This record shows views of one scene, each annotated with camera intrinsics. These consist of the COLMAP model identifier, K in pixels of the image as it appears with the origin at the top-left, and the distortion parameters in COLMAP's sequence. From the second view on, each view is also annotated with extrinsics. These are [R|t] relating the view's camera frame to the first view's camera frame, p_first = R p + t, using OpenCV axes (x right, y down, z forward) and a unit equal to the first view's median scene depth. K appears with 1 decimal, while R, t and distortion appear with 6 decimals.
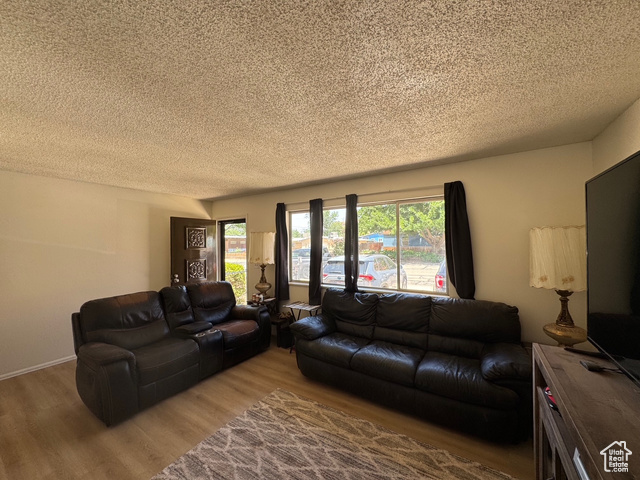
lens RADIAL K [[256.4, 0, 320.0], [0, 256.4, 240.0], [0, 0, 1]] dist [-0.001816, 0.000109]
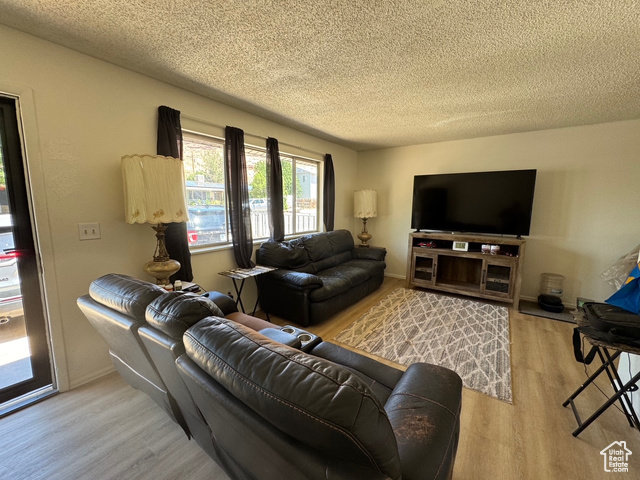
lens RADIAL K [[256.4, 0, 320.0], [0, 256.4, 240.0], [0, 0, 1]] dist [-0.001816, 0.000109]
pose [[0.056444, -0.131860, 0.989660, -1.171193], [-0.031902, 0.990496, 0.133791, 0.076871], [-0.997896, -0.039124, 0.051701, 1.087579]]
